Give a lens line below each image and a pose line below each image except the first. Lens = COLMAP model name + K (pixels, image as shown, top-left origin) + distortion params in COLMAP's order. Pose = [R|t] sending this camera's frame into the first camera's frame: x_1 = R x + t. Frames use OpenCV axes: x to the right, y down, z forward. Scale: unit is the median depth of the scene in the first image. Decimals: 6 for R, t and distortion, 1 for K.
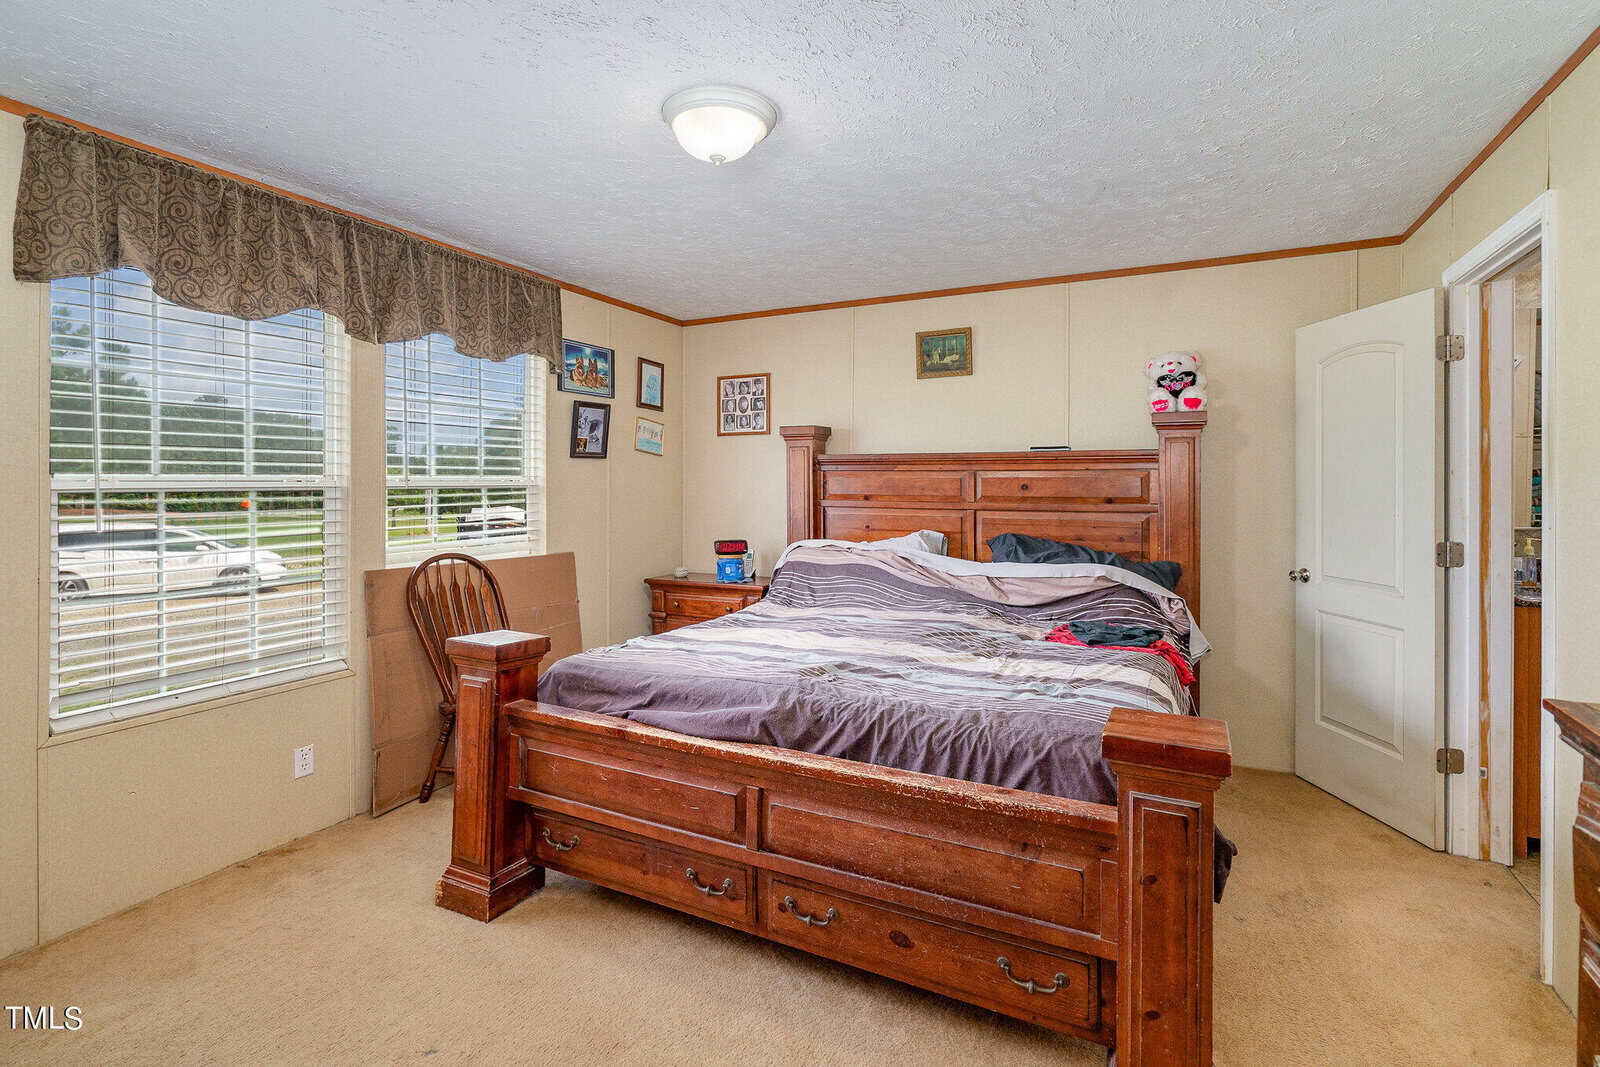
lens RADIAL K [[731.1, 0, 812.3], [0, 731.1, 486.5], [0, 0, 1]] dist [-0.001099, 0.002488]
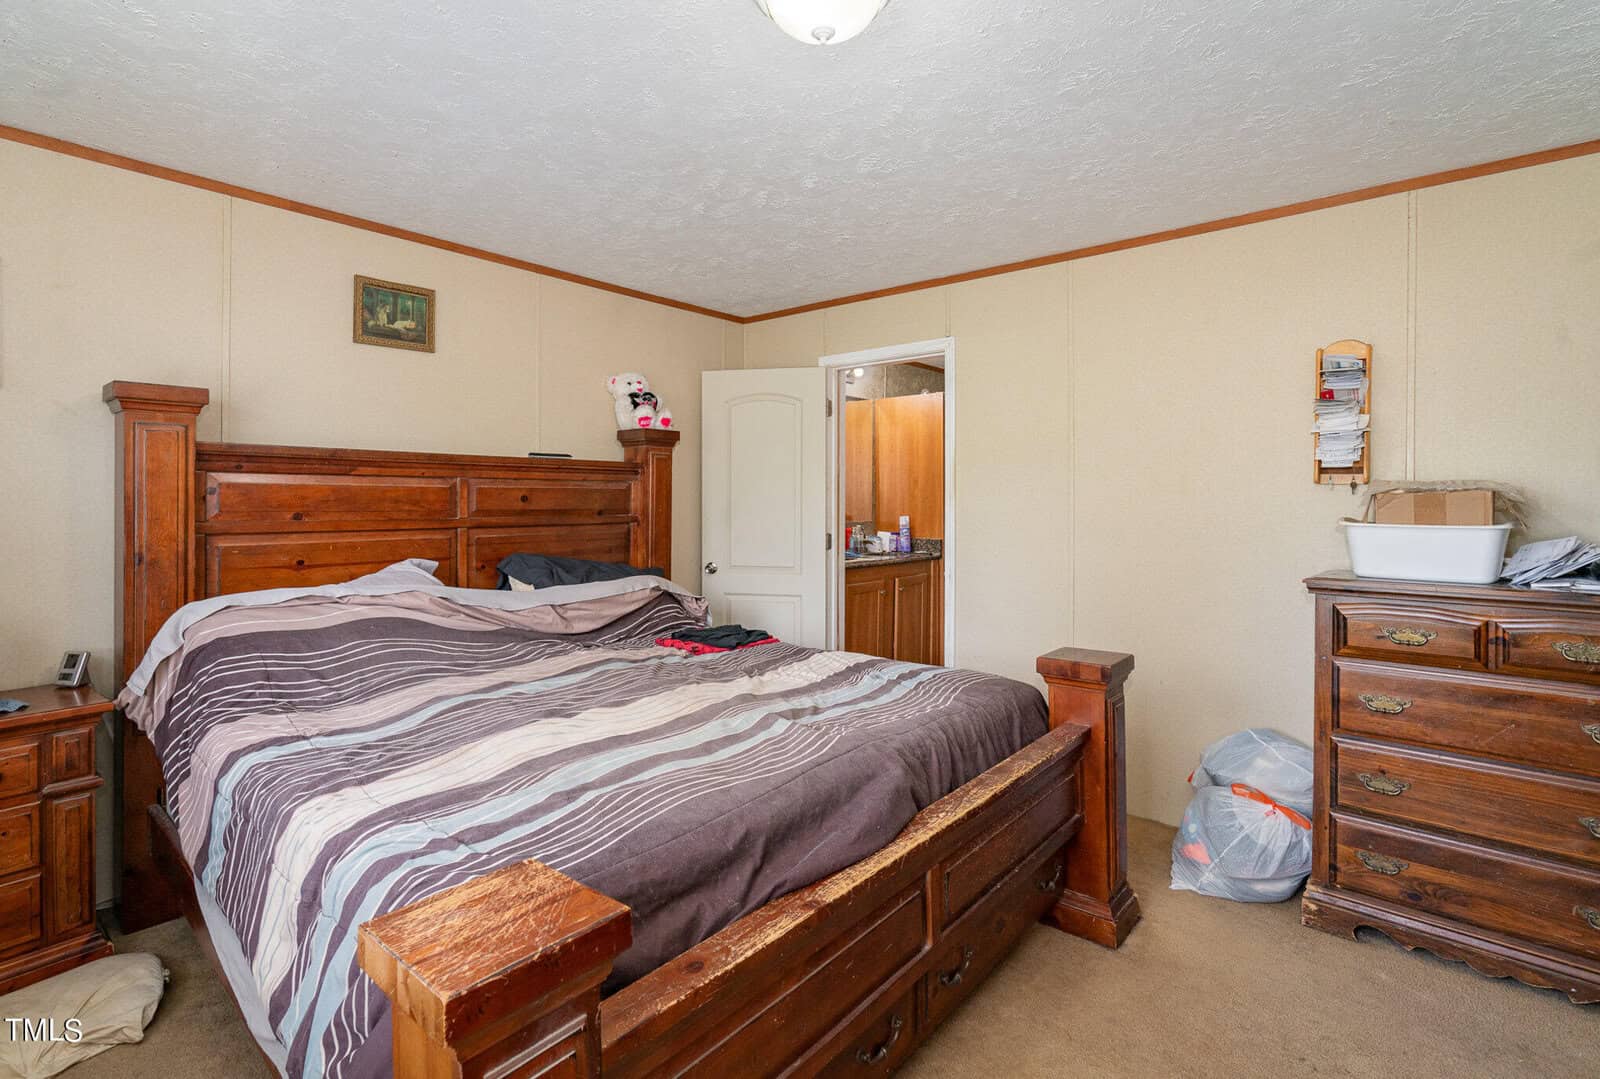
lens RADIAL K [[739.1, 0, 782.6], [0, 739.1, 495.9], [0, 0, 1]] dist [0.000093, 0.000081]
pose [[0.275576, 0.001578, 0.961278, -0.459215], [0.001219, 0.999997, -0.001991, -0.000349], [-0.961278, 0.001721, 0.275574, 0.466412]]
